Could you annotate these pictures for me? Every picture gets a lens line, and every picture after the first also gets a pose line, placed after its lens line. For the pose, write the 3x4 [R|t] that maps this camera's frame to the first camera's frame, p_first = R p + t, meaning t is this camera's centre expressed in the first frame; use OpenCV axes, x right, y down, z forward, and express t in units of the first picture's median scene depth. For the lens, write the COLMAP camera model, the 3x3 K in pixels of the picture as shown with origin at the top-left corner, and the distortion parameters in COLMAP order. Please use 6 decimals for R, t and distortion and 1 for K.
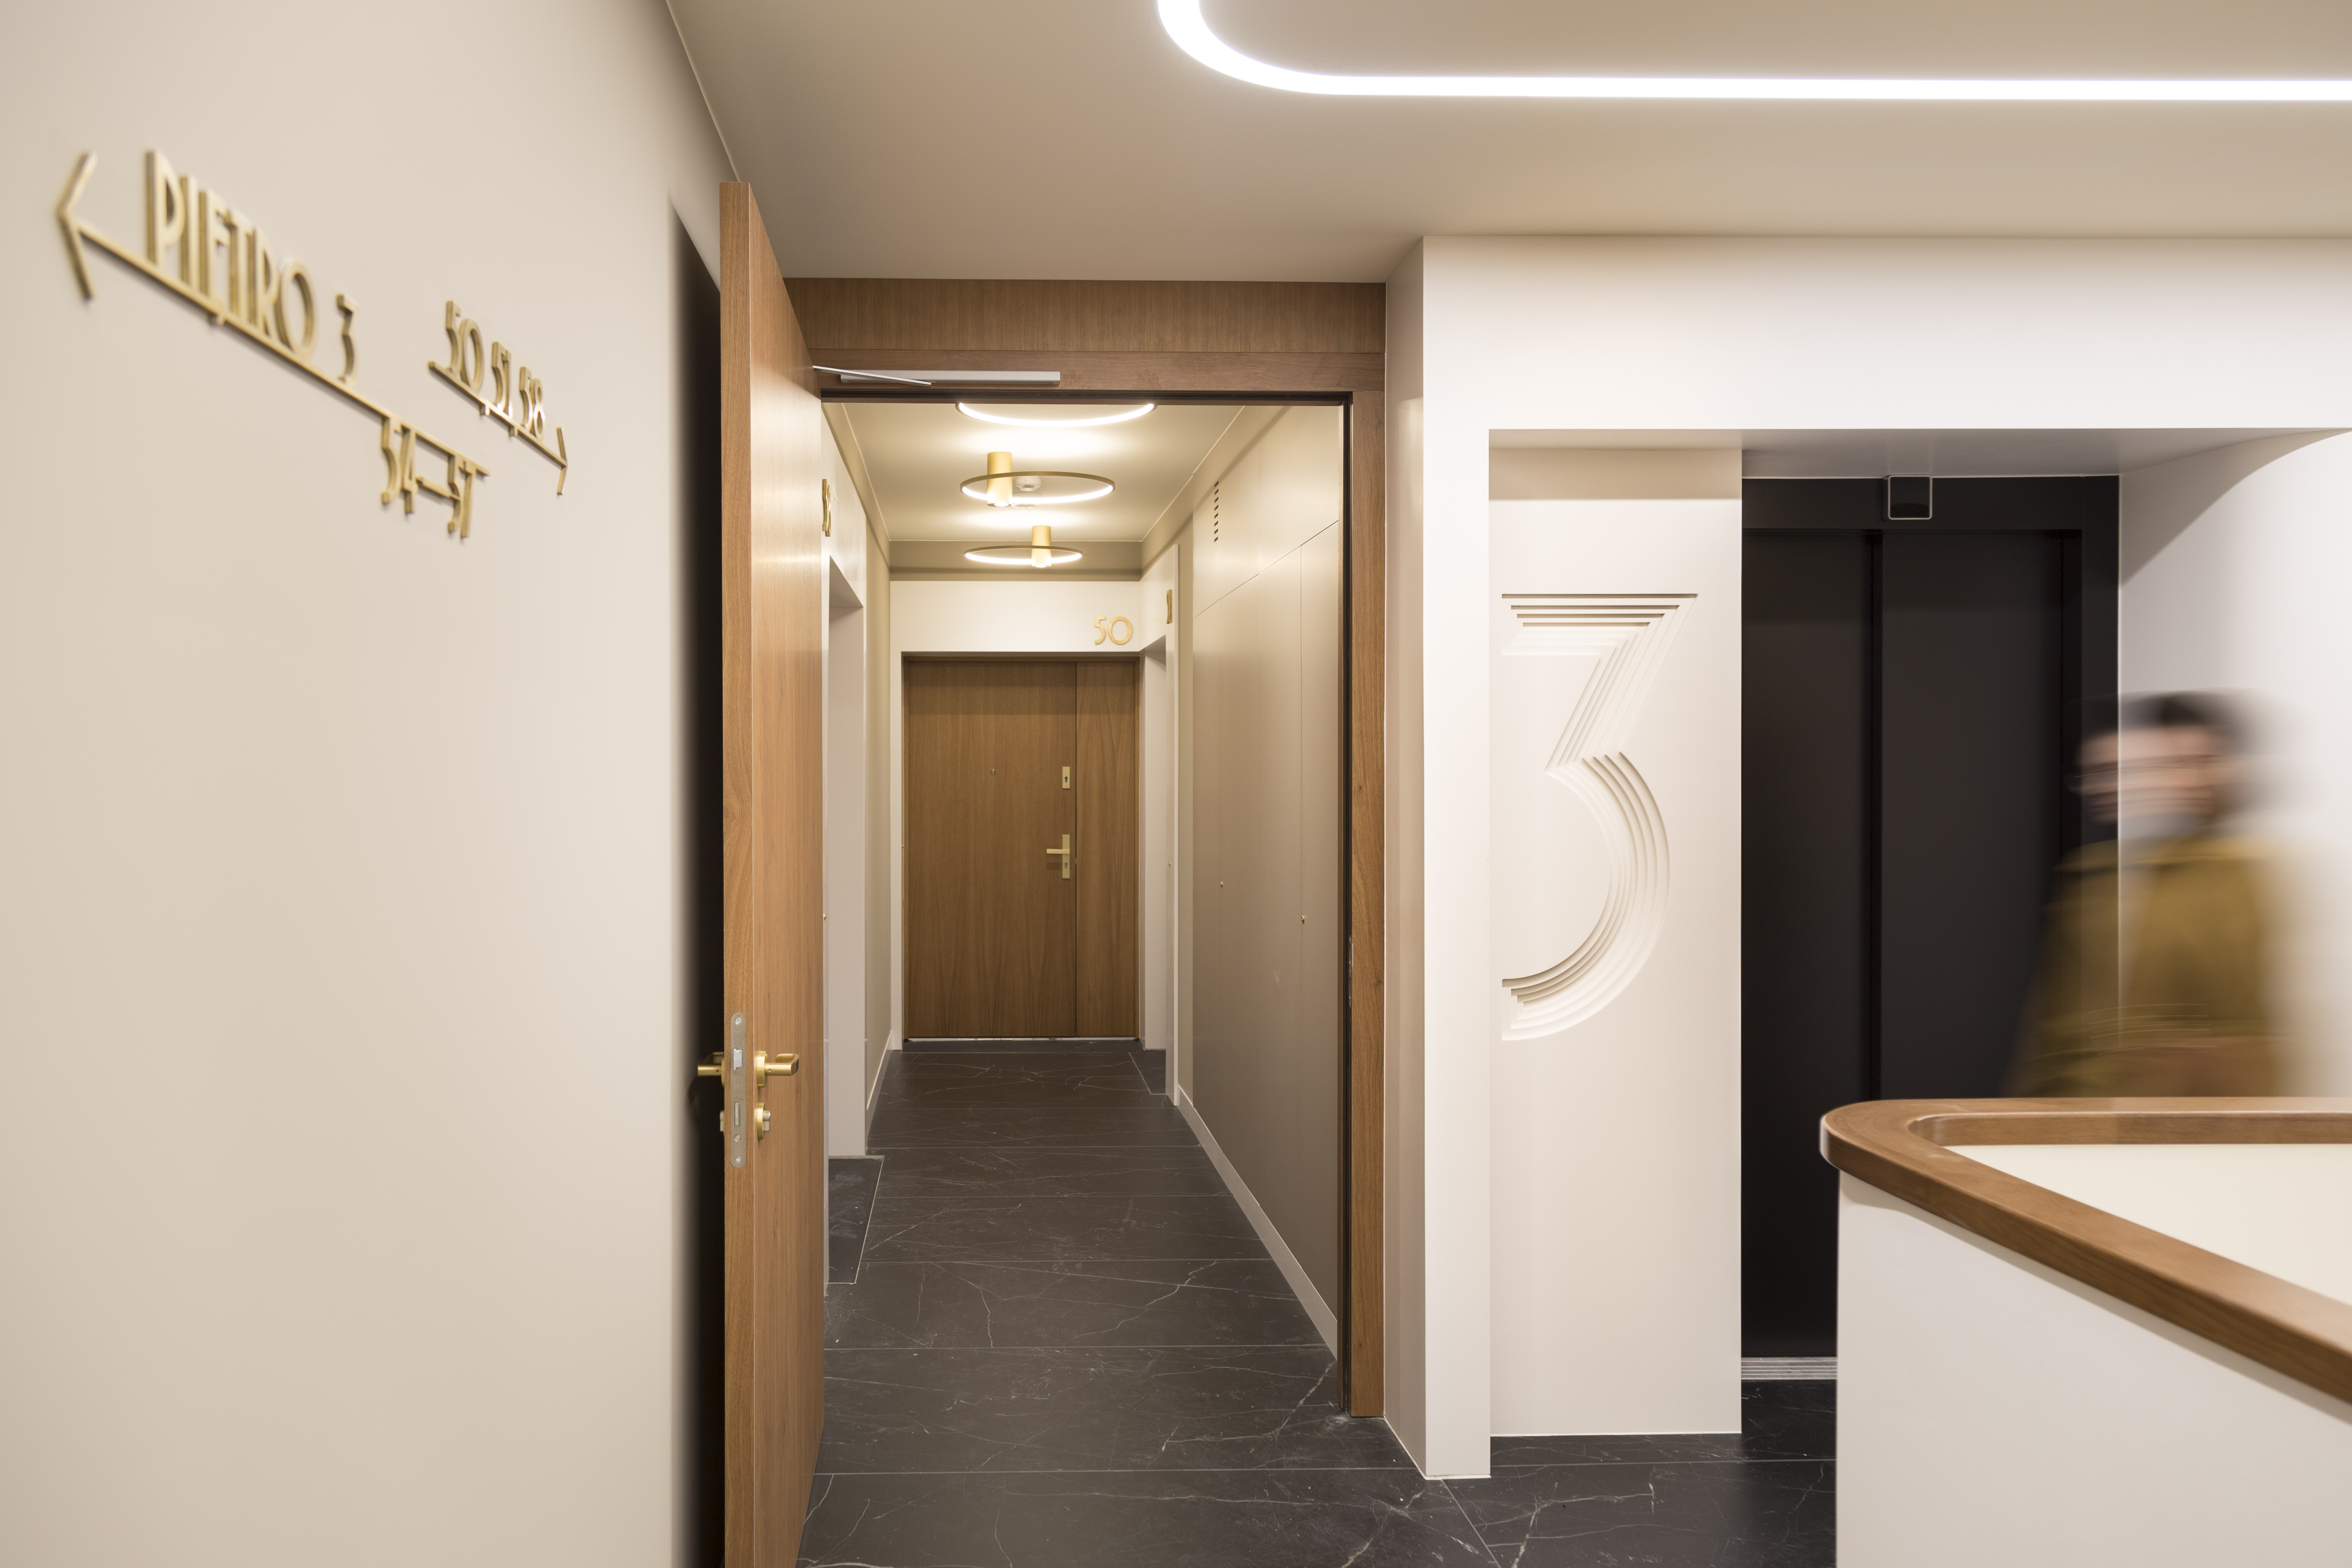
lens RADIAL K [[1618.4, 0, 1176.0], [0, 1618.4, 784.0], [0, 0, 1]] dist [0.004544, 0.001354]
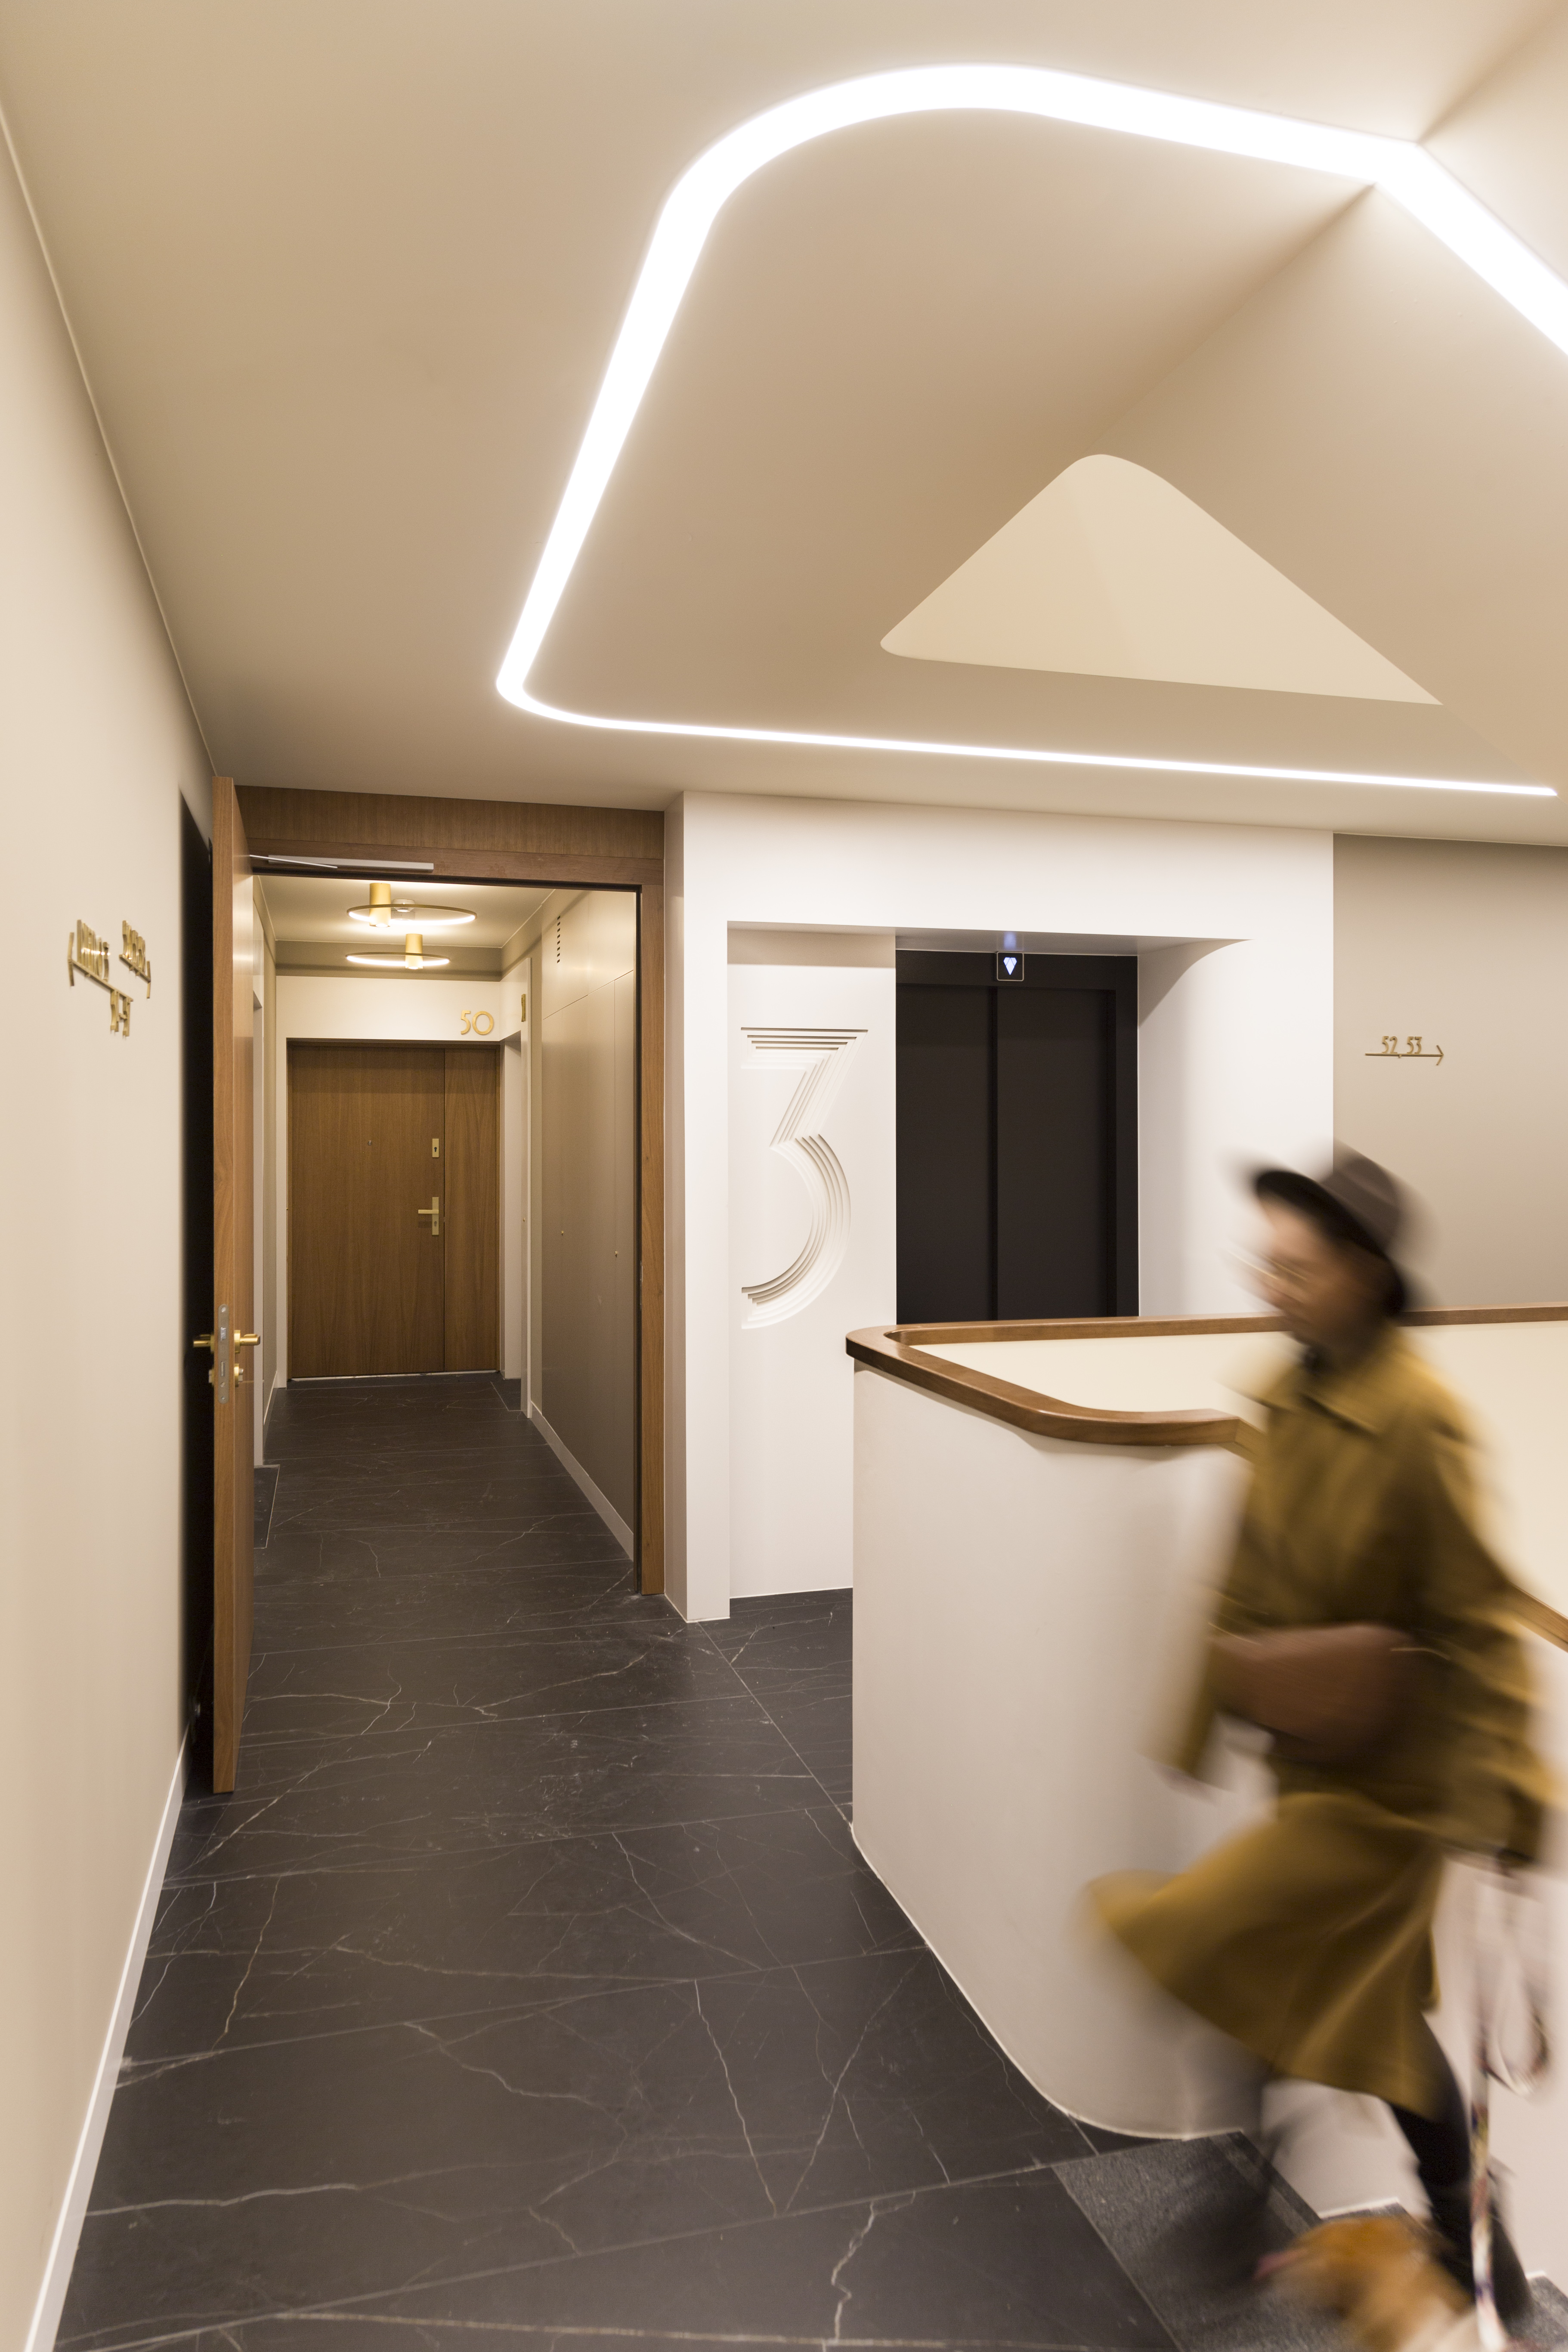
lens RADIAL K [[1640.8, 0, 850.1], [0, 1640.8, 1137.0], [0, 0, 1]] dist [0.007110, 0.001910]
pose [[0.983610, -0.000746, 0.180310, 0.026779], [0.002150, 0.999969, -0.007591, -0.005247], [-0.180299, 0.007854, 0.983581, -0.460959]]
